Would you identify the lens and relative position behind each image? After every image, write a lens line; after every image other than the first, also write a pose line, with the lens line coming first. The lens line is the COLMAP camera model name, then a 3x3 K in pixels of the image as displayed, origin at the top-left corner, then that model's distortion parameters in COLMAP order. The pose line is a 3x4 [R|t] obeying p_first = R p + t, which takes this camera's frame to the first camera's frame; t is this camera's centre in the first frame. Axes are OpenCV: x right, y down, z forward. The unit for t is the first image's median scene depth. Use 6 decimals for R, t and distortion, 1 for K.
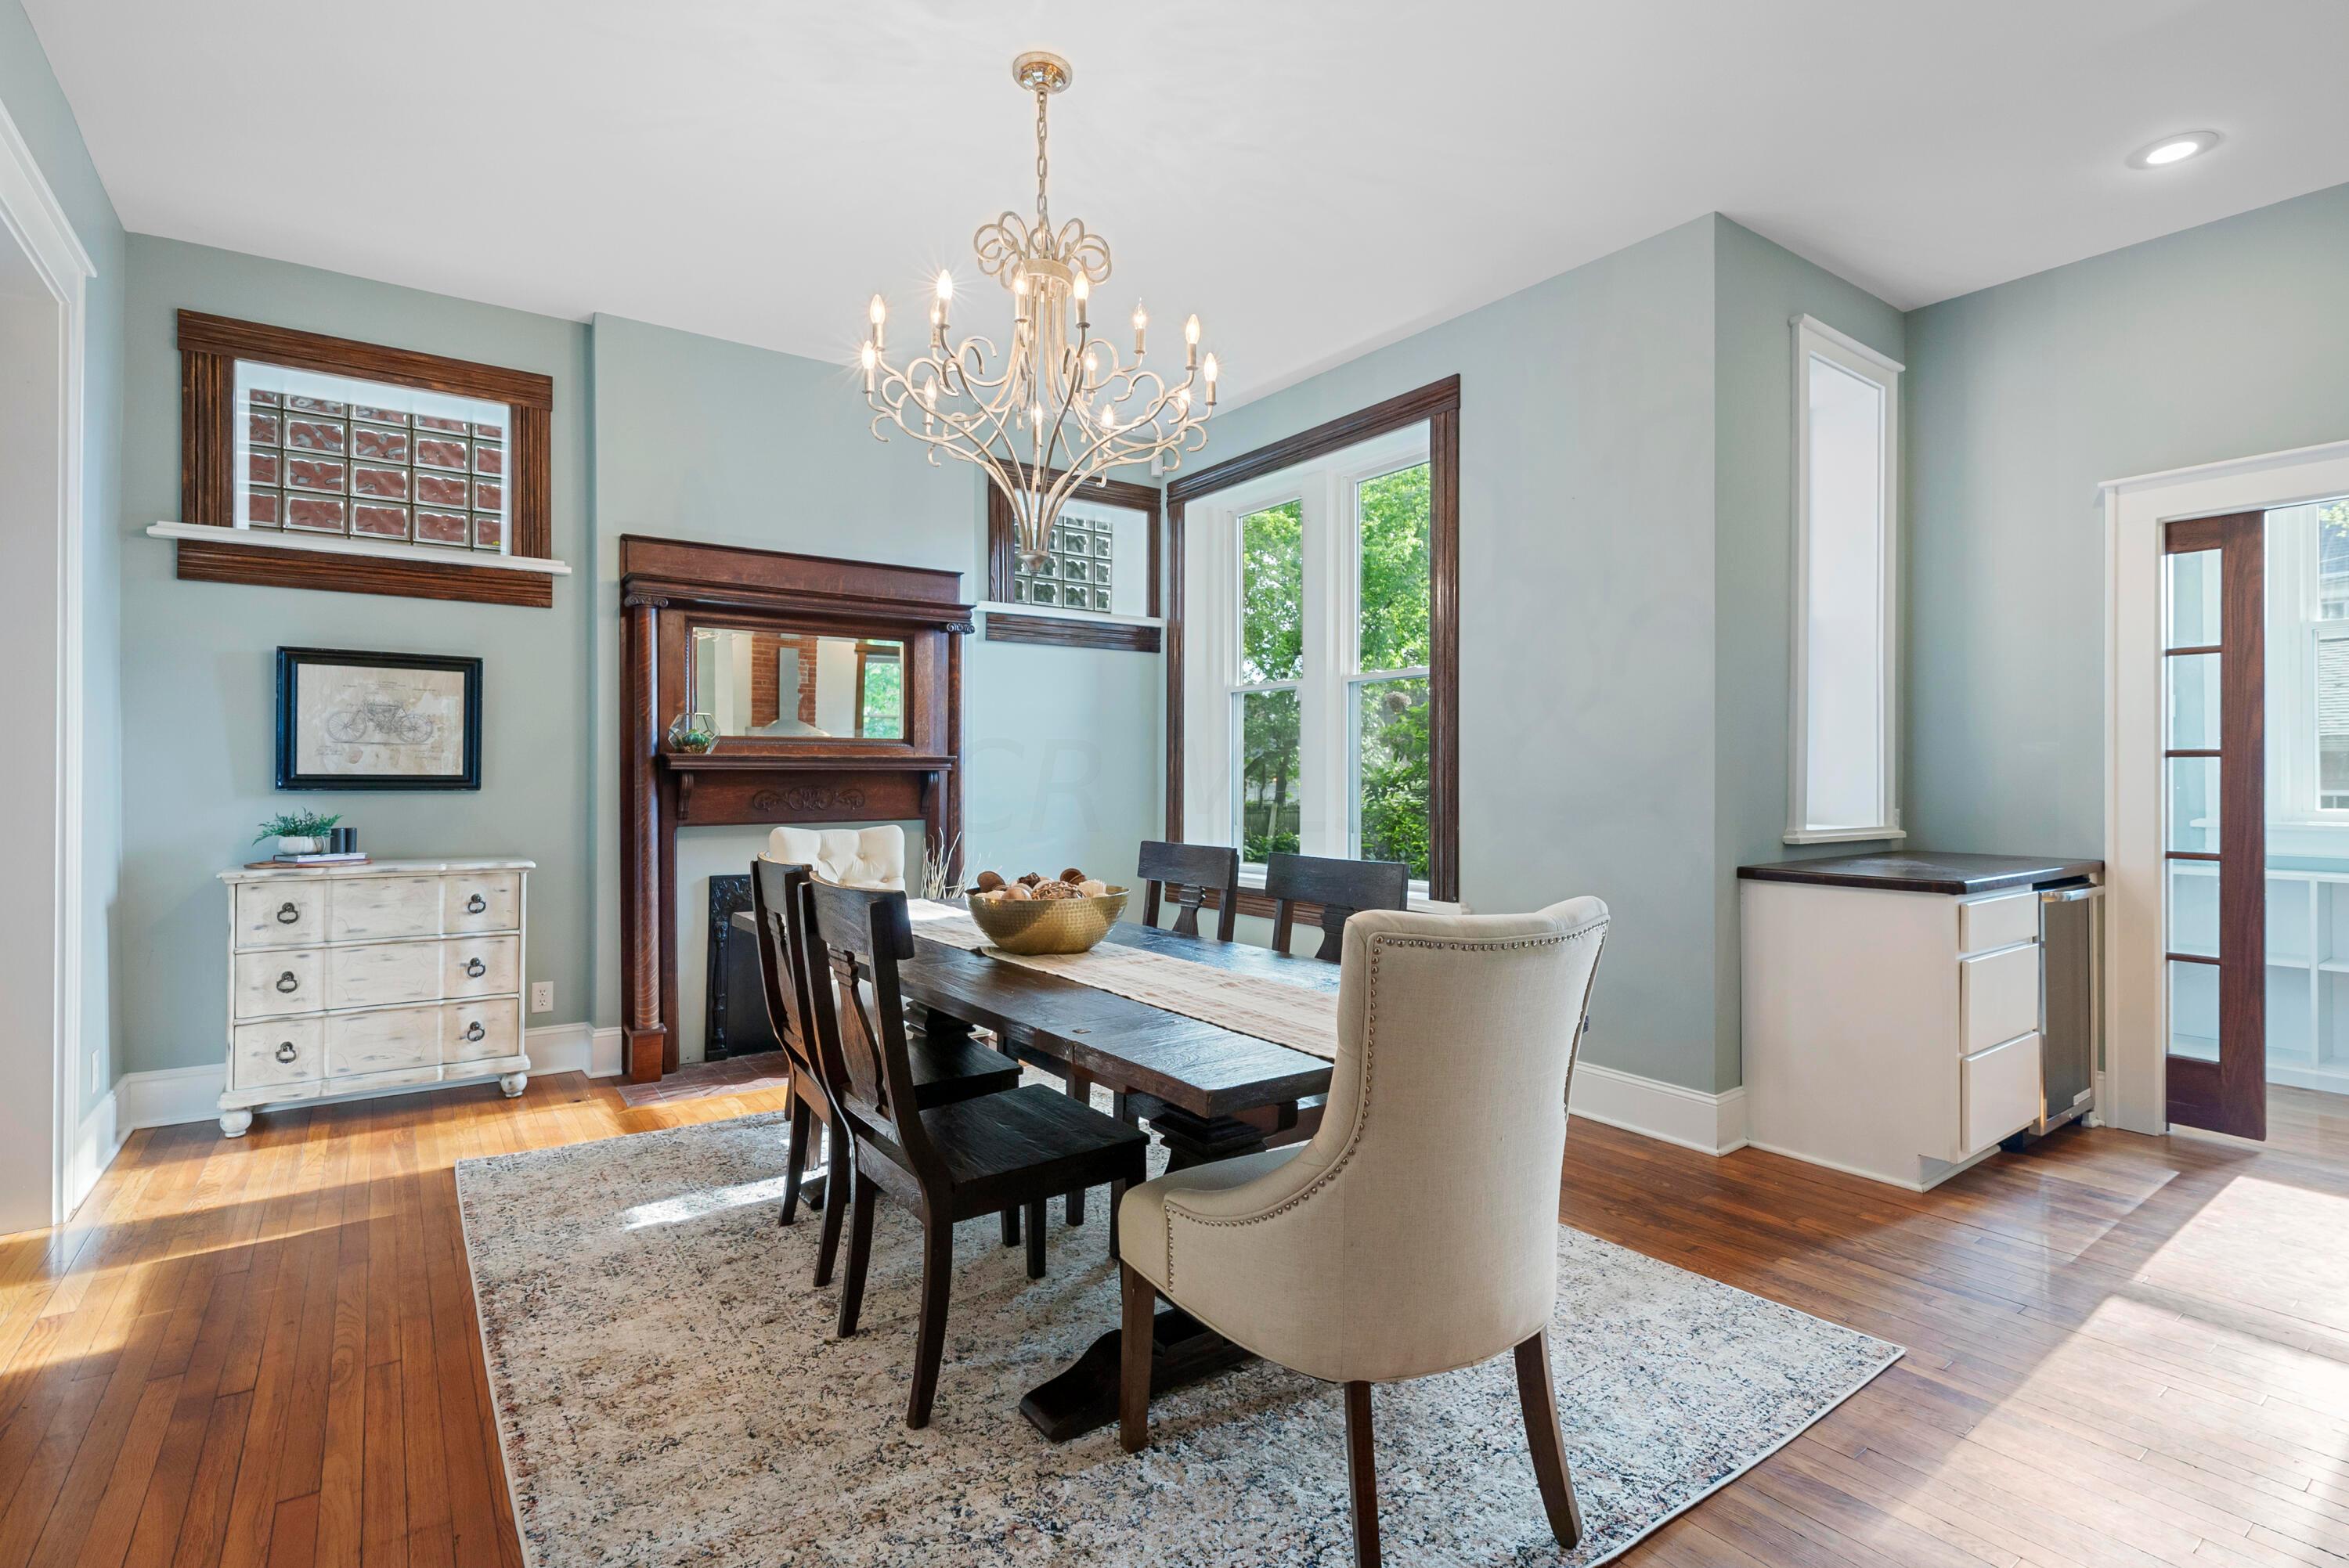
lens RADIAL K [[1130.8, 0, 1148.8], [0, 1130.8, 778.9], [0, 0, 1]] dist [-0.000181, -0.000455]
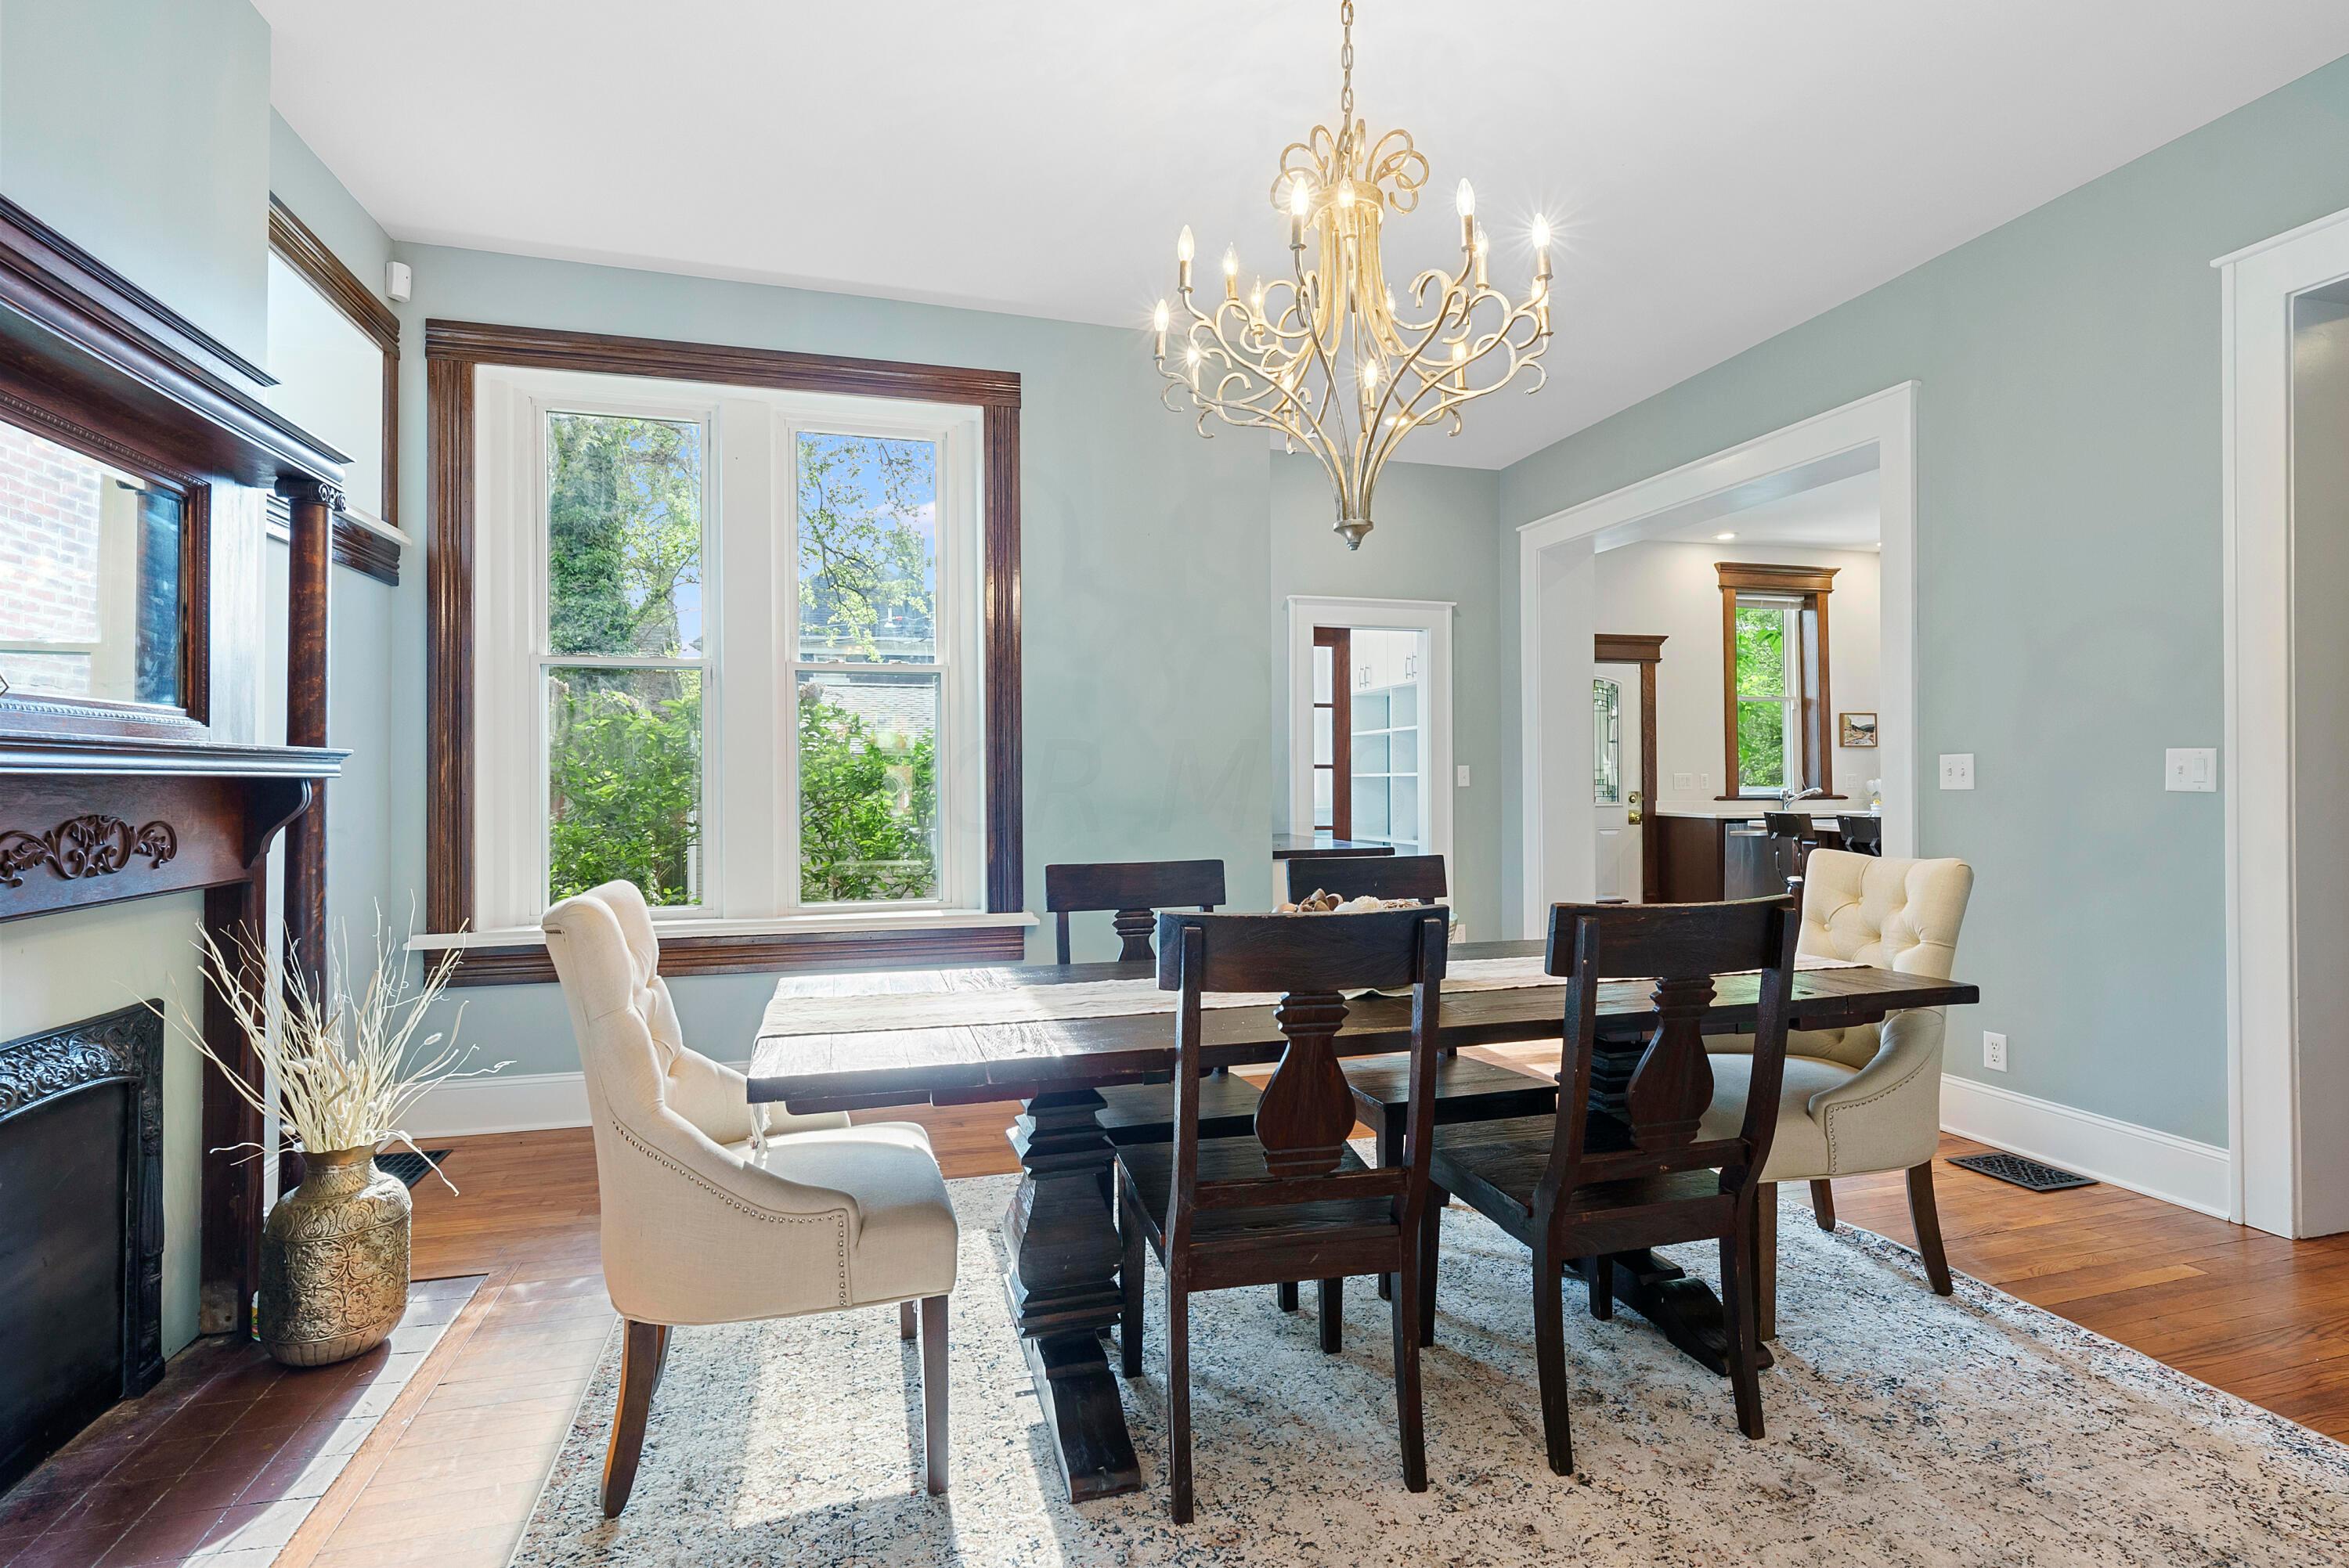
lens RADIAL K [[1130.8, 0, 1182.9], [0, 1130.8, 777.2], [0, 0, 1]] dist [-0.000181, -0.000455]
pose [[0.334511, 0.002182, 0.942389, -0.634108], [-0.005566, 0.999984, -0.000339, -0.004400], [-0.942376, -0.005132, 0.334518, 0.547146]]
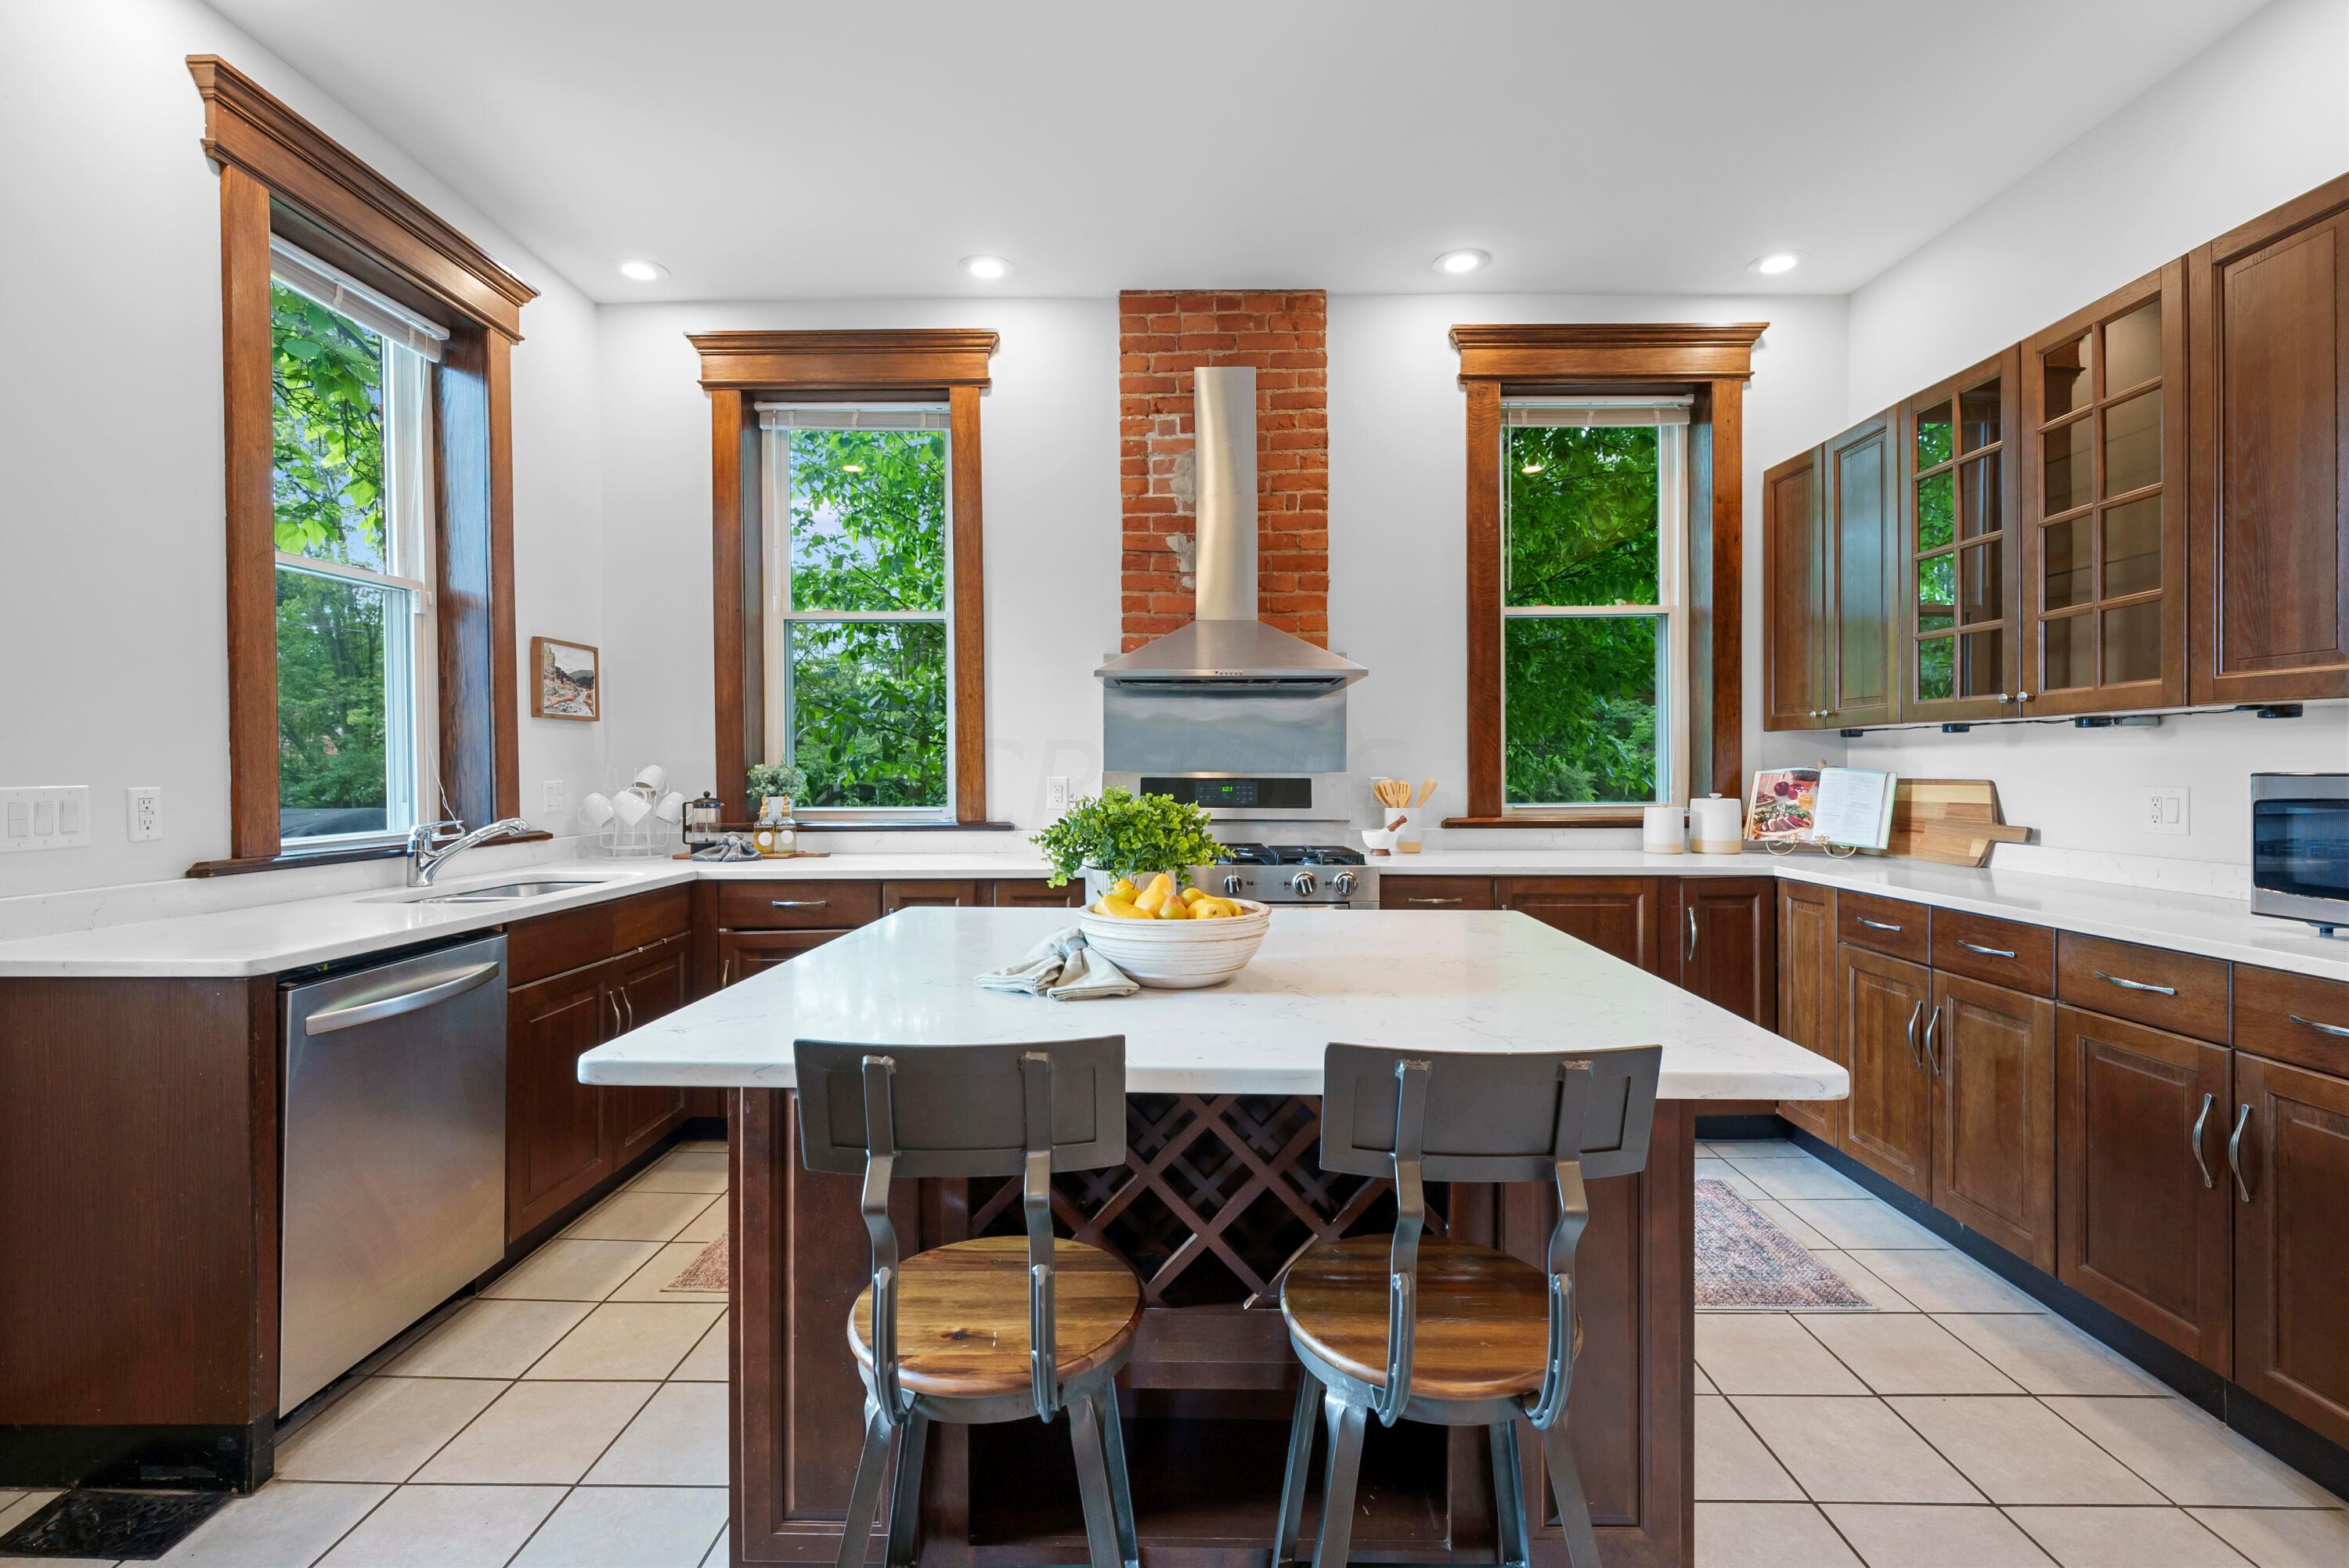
lens RADIAL K [[1029.8, 0, 1171.4], [0, 1029.8, 772.0], [0, 0, 1]] dist [0.001764, -0.000005]
pose [[-0.802378, -0.001260, 0.596815, 0.935077], [-0.003974, 0.999987, -0.003231, -0.024442], [-0.596803, -0.004964, -0.802372, 0.447523]]
